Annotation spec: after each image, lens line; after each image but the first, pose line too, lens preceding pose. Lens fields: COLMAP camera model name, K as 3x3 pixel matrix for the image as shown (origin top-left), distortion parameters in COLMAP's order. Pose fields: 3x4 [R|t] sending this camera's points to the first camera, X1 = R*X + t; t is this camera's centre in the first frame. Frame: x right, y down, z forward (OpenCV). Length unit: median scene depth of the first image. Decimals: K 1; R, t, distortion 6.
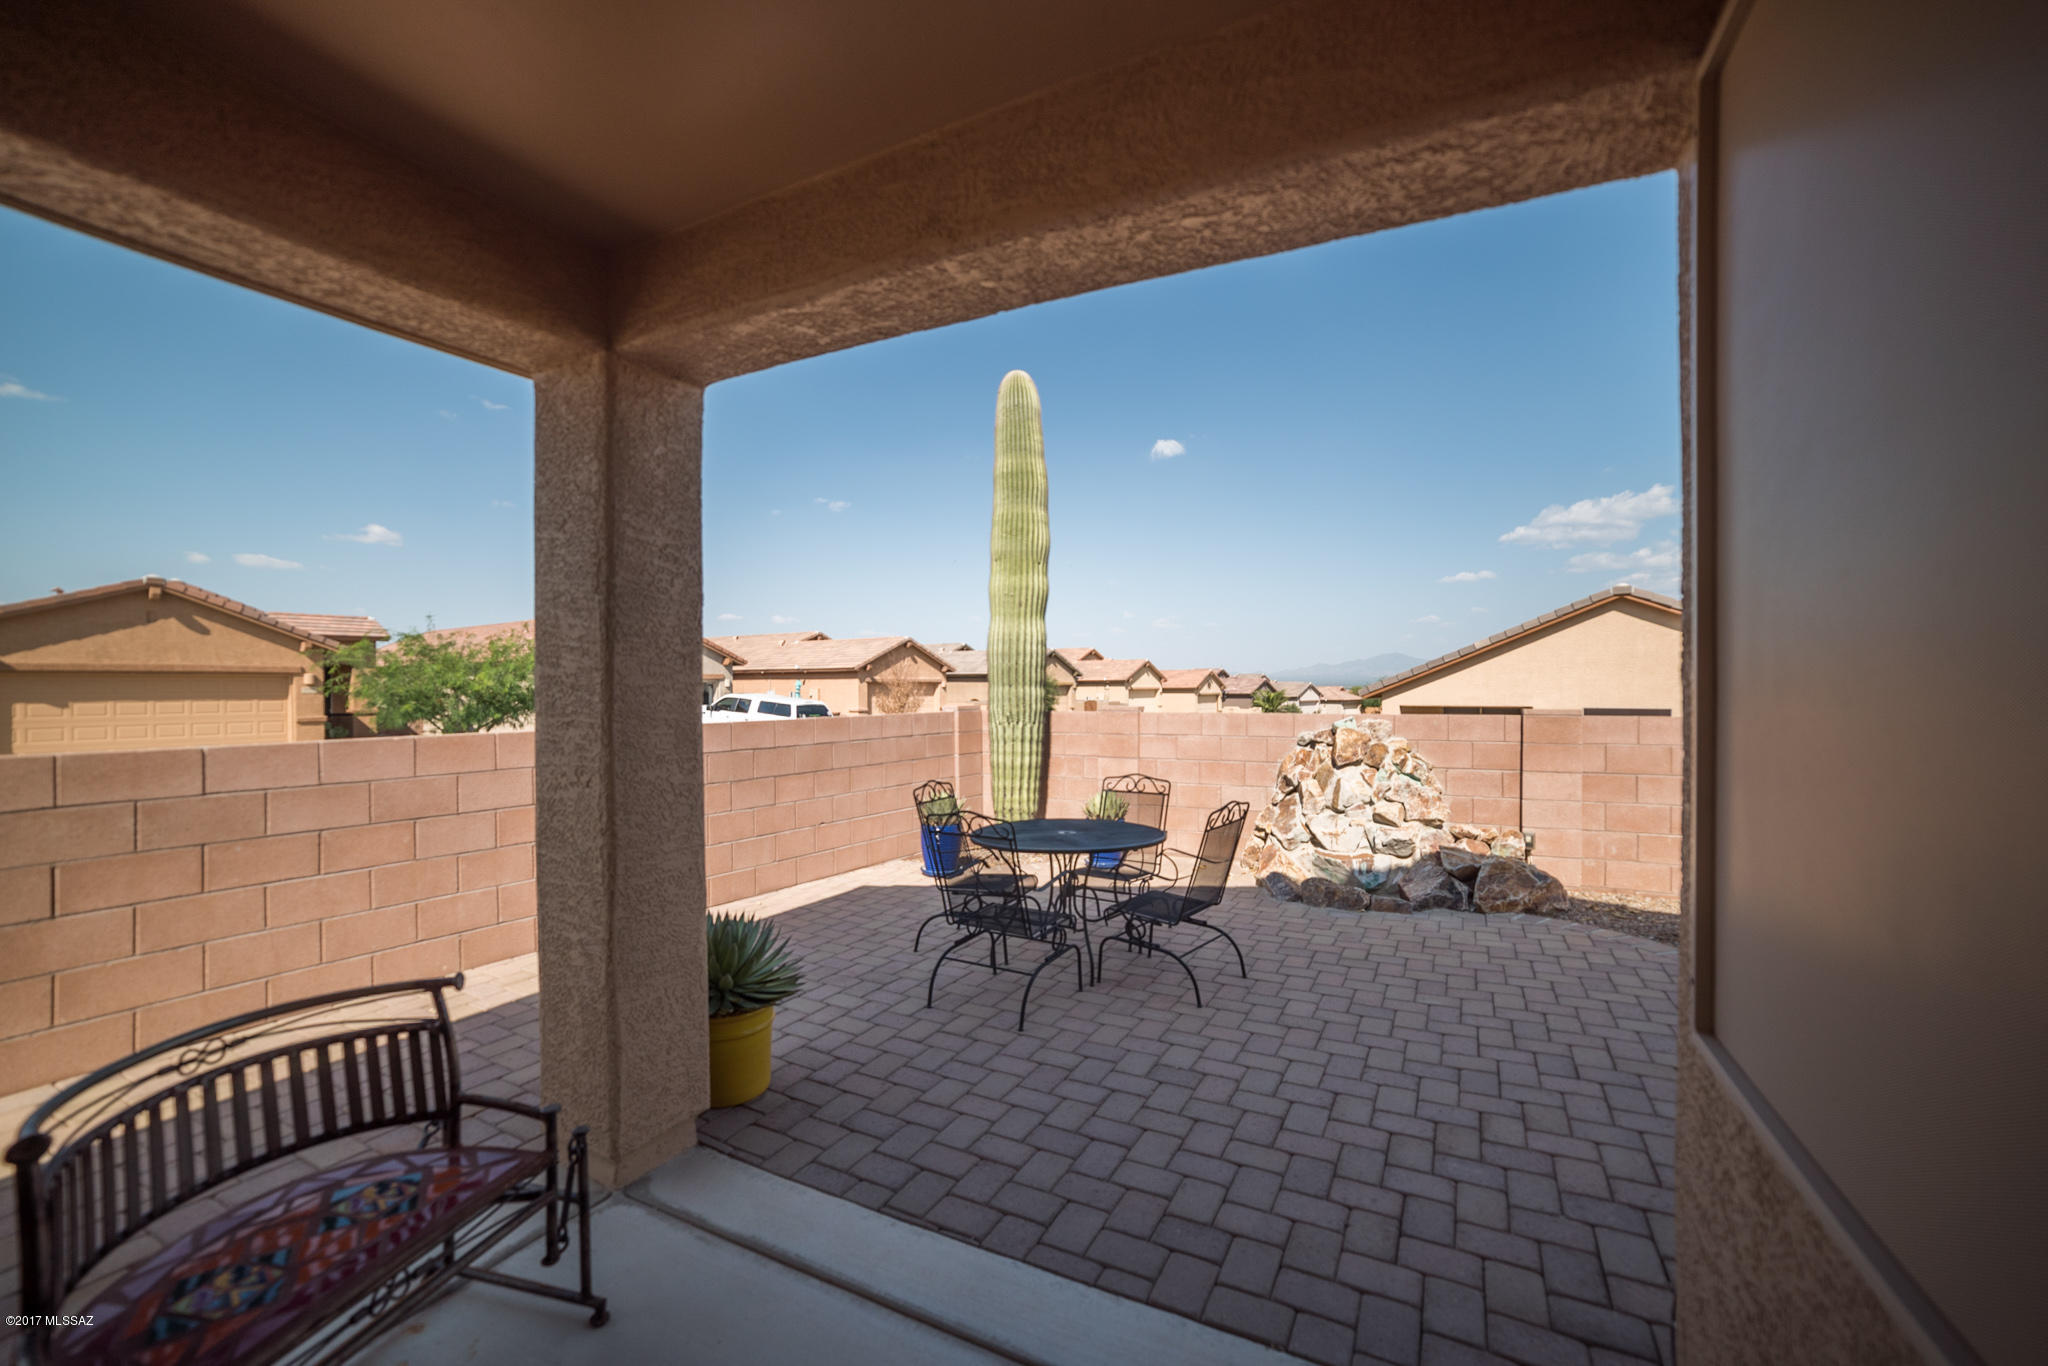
lens RADIAL K [[848.9, 0, 1021.7], [0, 848.9, 684.4], [0, 0, 1]] dist [-0.050765, 0.000041]
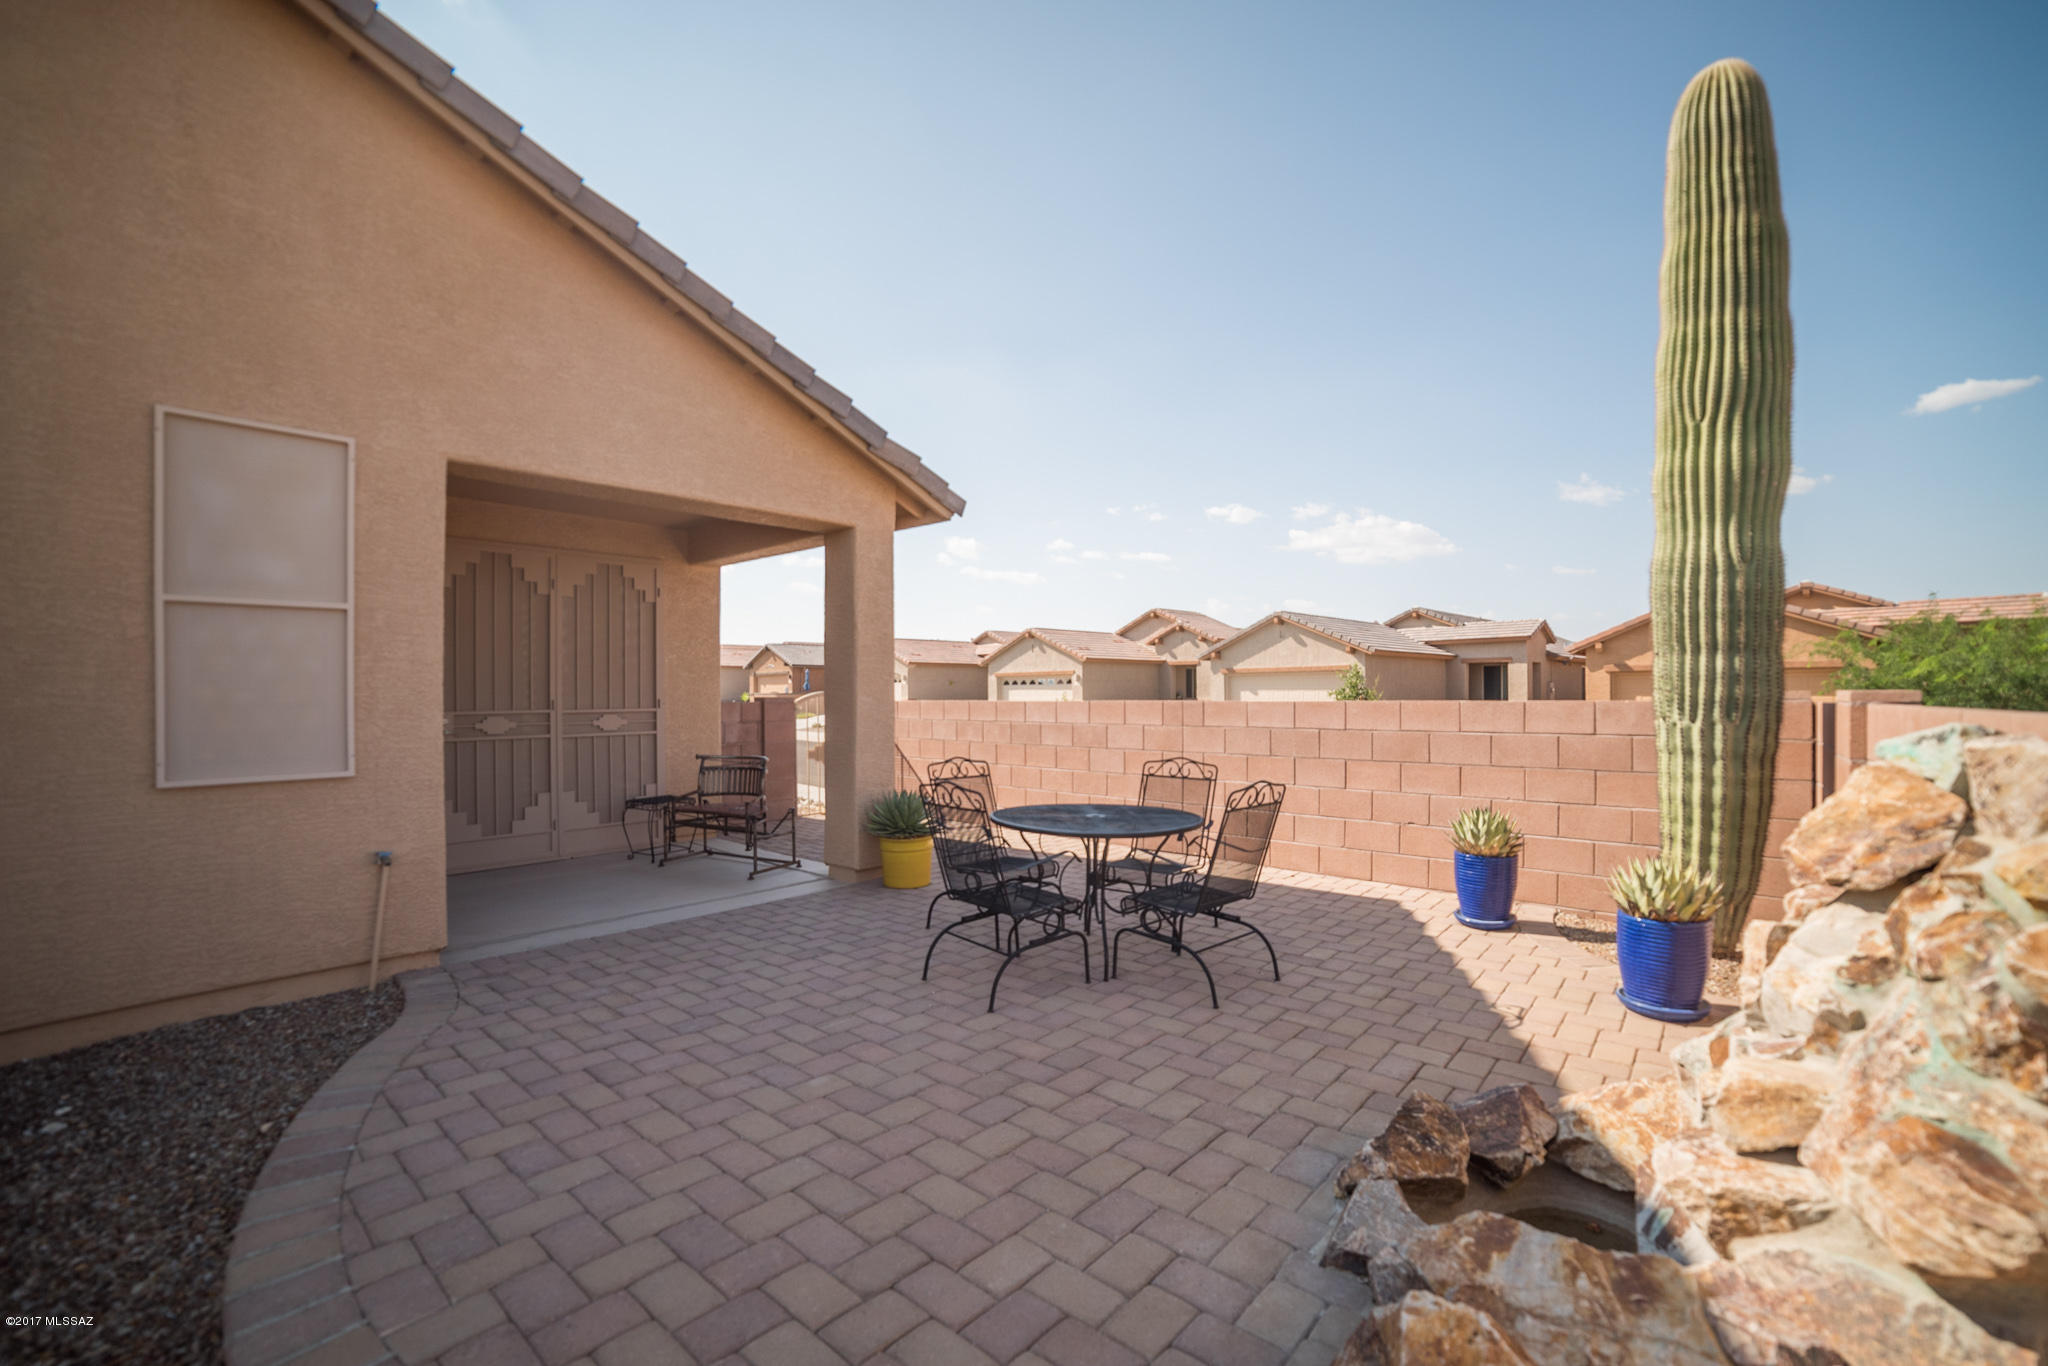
lens RADIAL K [[848.9, 0, 1021.7], [0, 848.9, 684.4], [0, 0, 1]] dist [-0.050765, 0.000041]
pose [[-0.221511, -0.009319, -0.975113, 1.369169], [0.012342, 0.999847, -0.012359, 0.050265], [0.975080, -0.014773, -0.221362, 1.562618]]
